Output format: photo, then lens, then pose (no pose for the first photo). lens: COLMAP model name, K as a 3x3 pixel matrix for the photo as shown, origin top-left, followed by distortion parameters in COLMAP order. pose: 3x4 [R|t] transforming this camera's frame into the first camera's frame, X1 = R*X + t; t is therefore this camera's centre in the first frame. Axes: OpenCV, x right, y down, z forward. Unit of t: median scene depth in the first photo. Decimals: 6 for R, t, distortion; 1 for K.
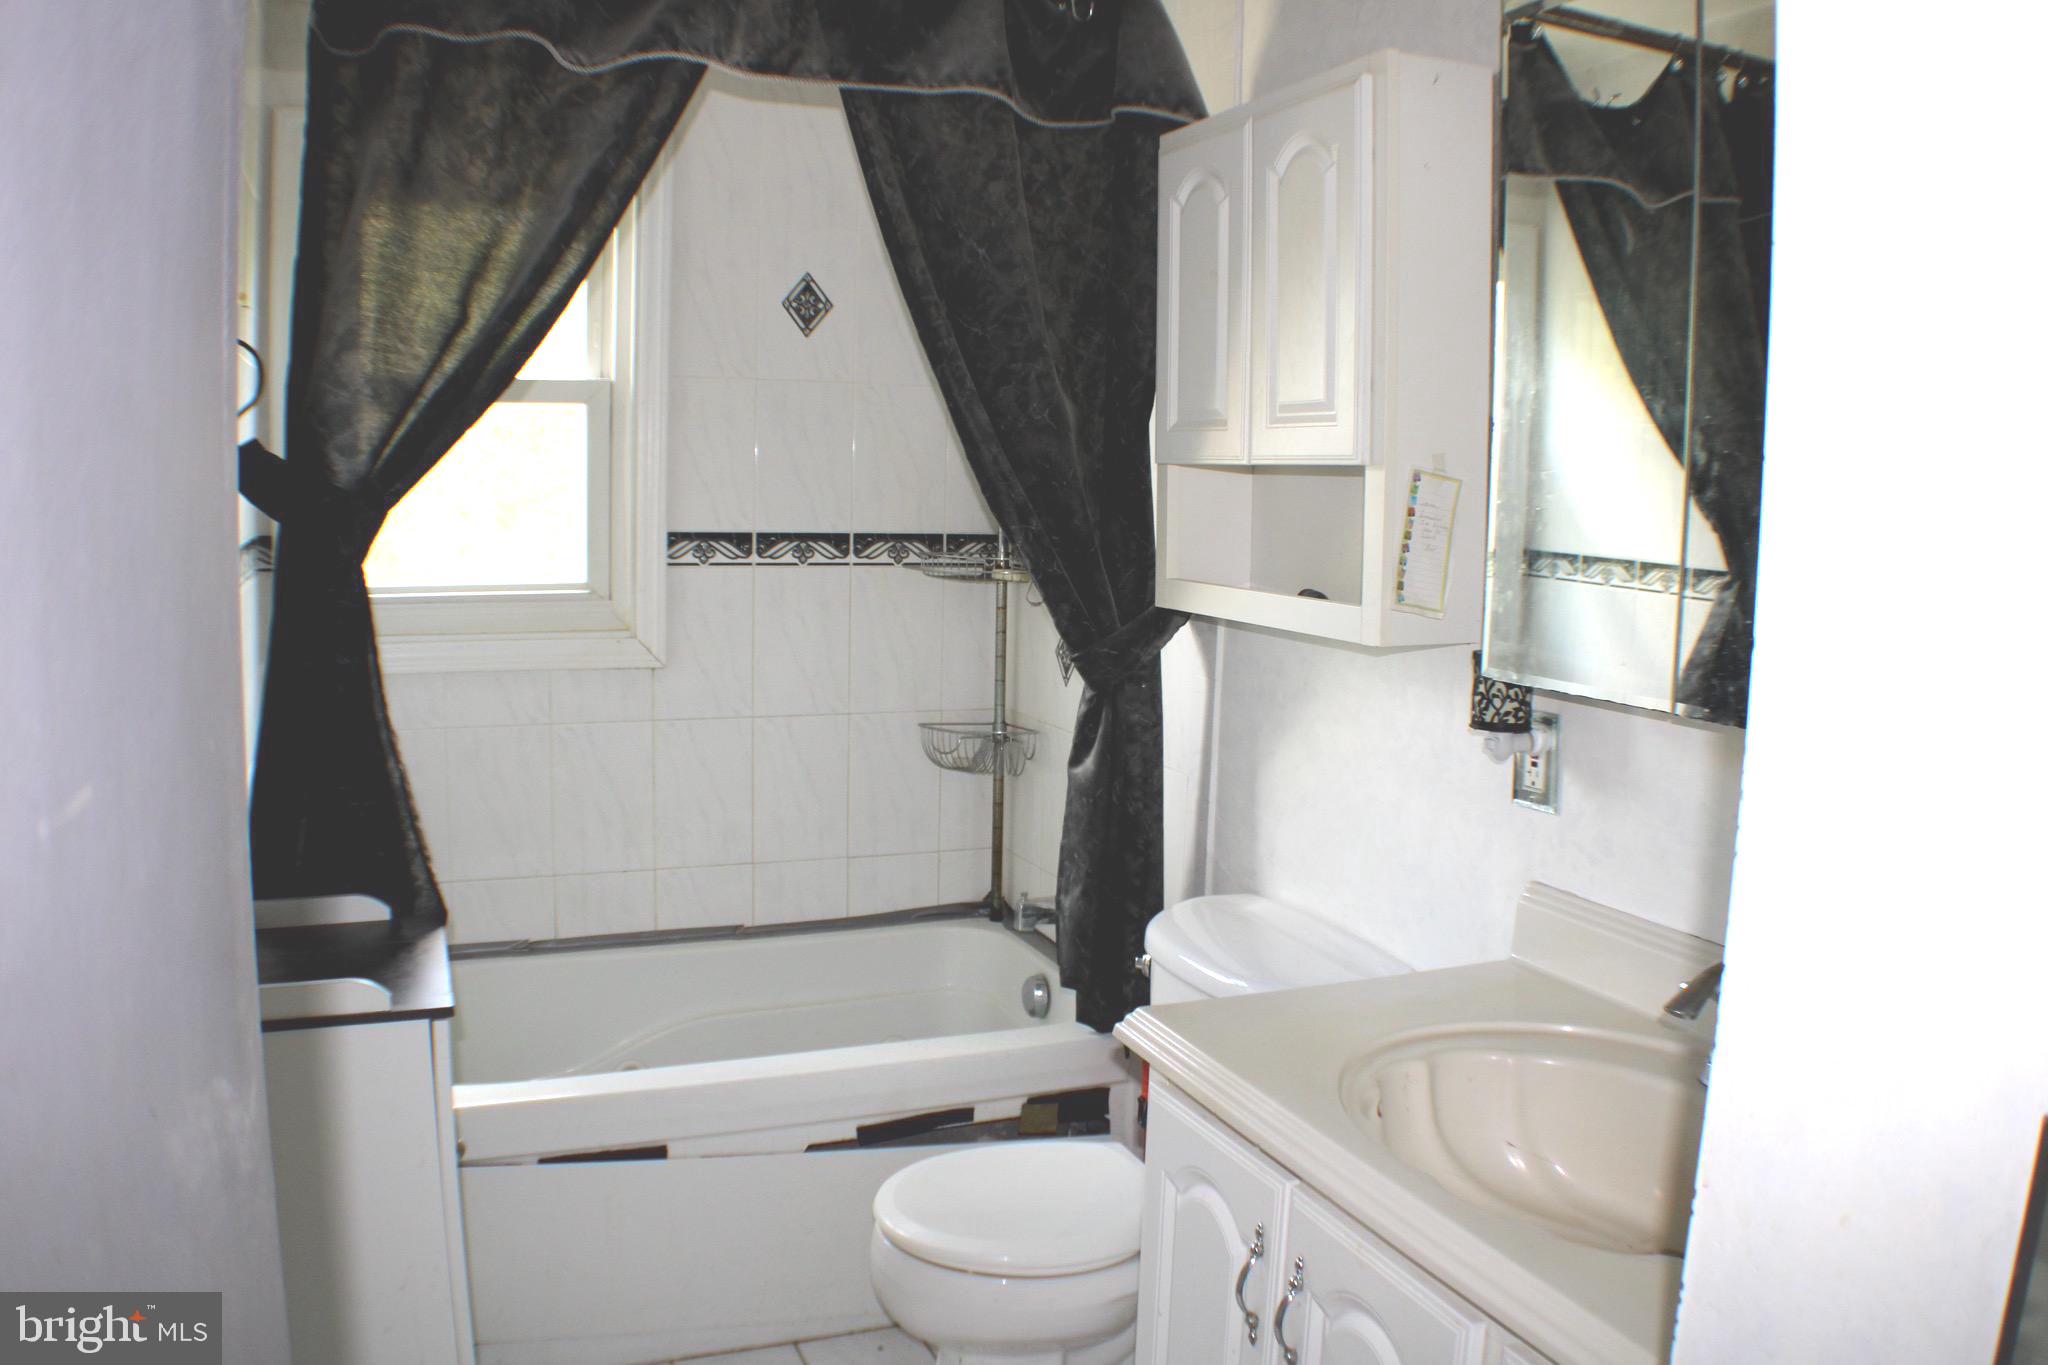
lens RADIAL K [[1670.6, 0, 1024.0], [0, 1670.6, 682.5], [0, 0, 1]] dist [-0.211202, 0.069241]
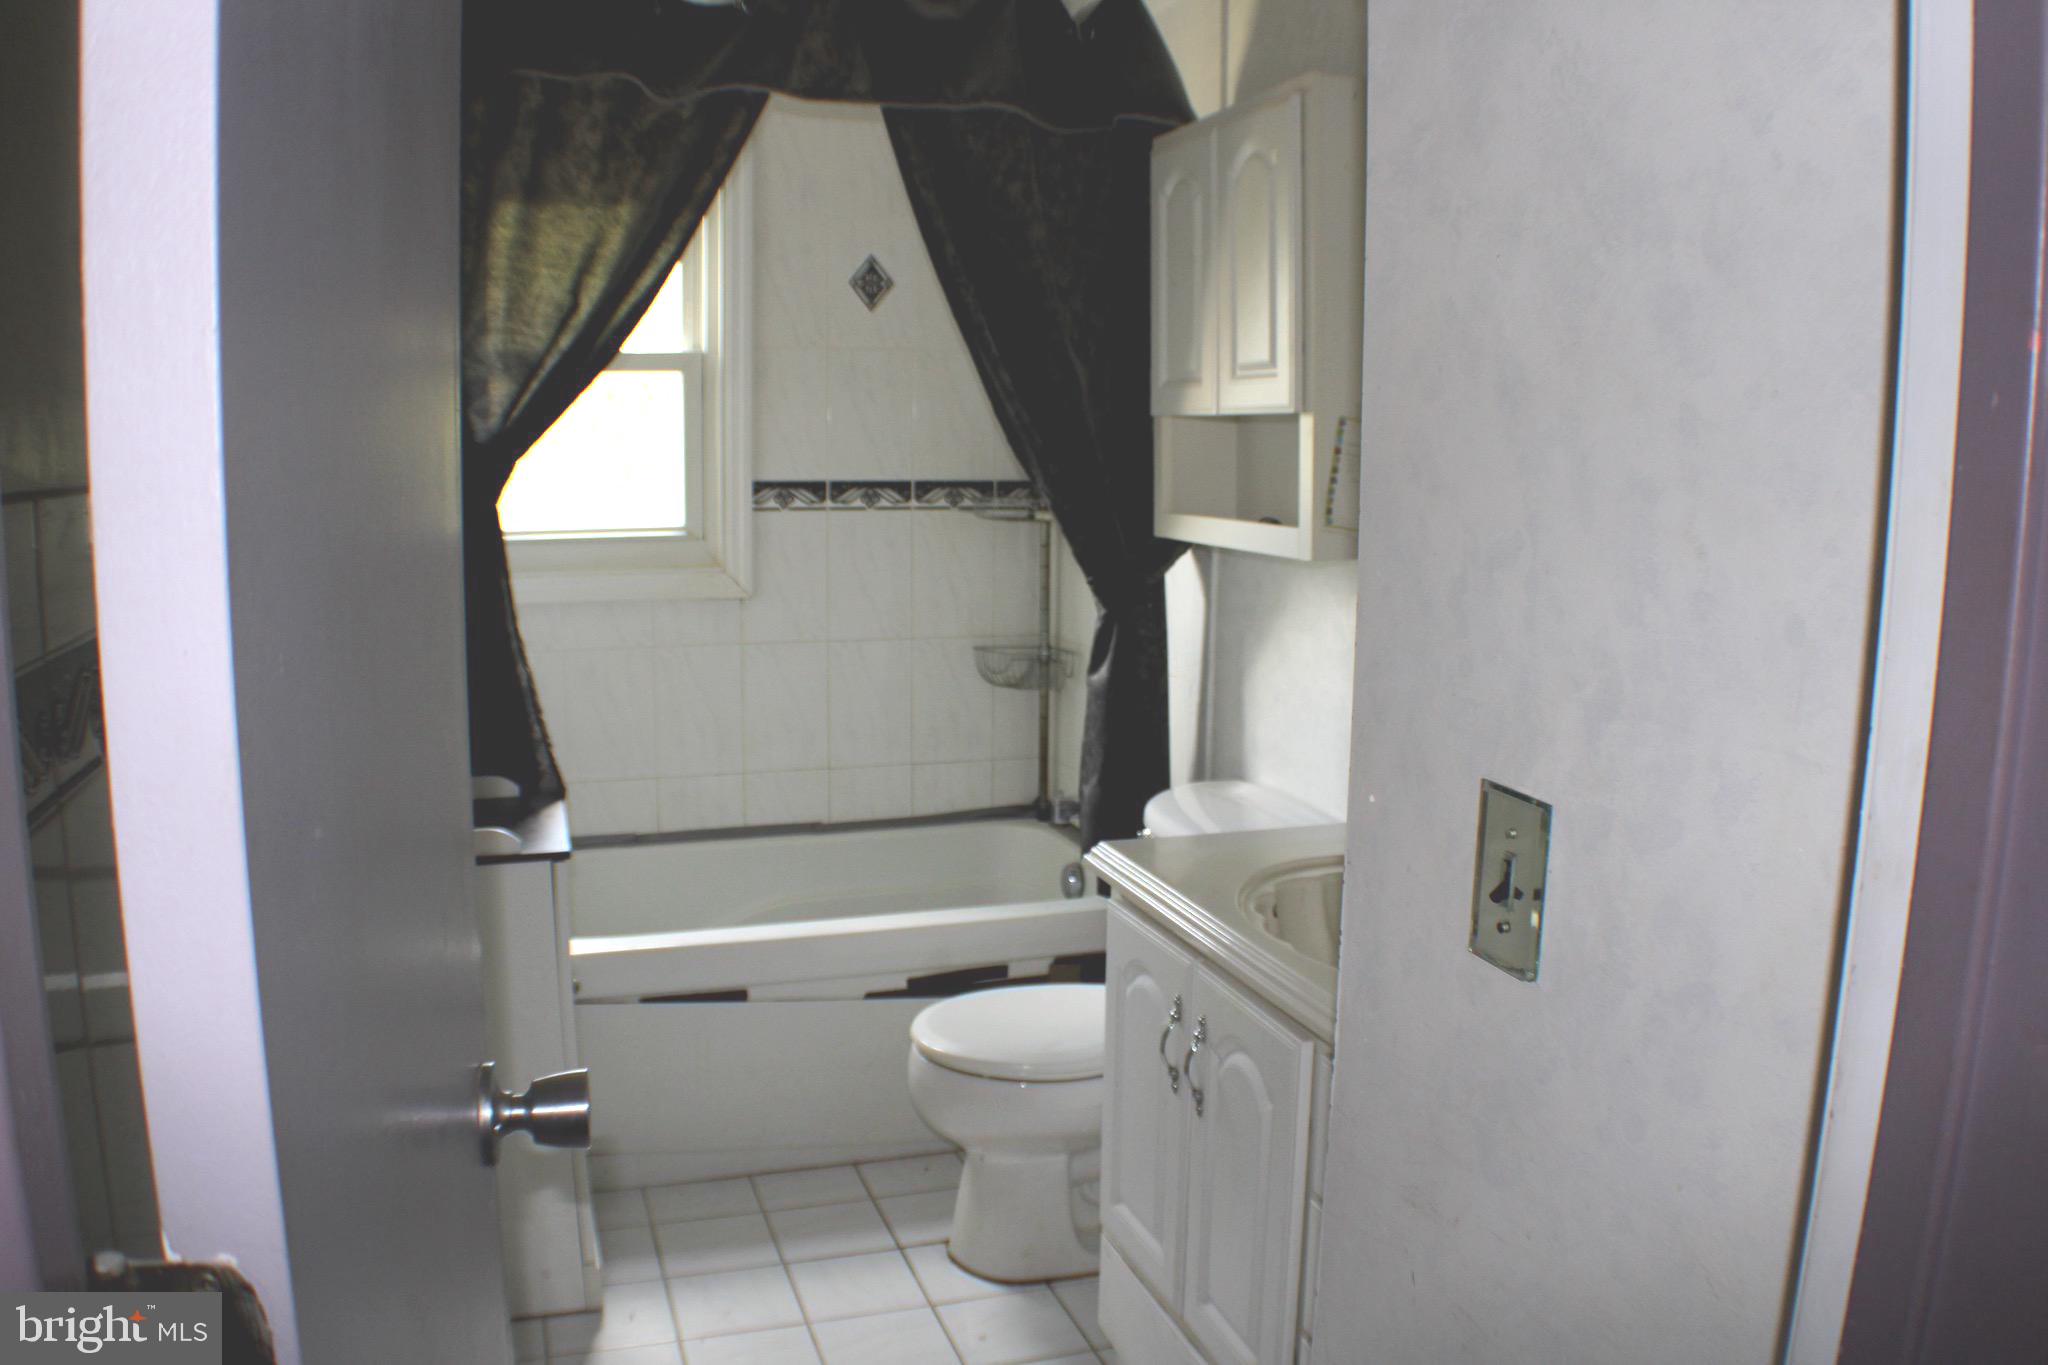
lens RADIAL K [[1670.6, 0, 1024.0], [0, 1670.6, 682.5], [0, 0, 1]] dist [-0.211202, 0.069241]
pose [[0.997614, -0.003729, -0.068939, 0.069626], [0.005339, 0.999717, 0.023178, 0.031268], [0.068834, -0.023491, 0.997352, -0.195462]]
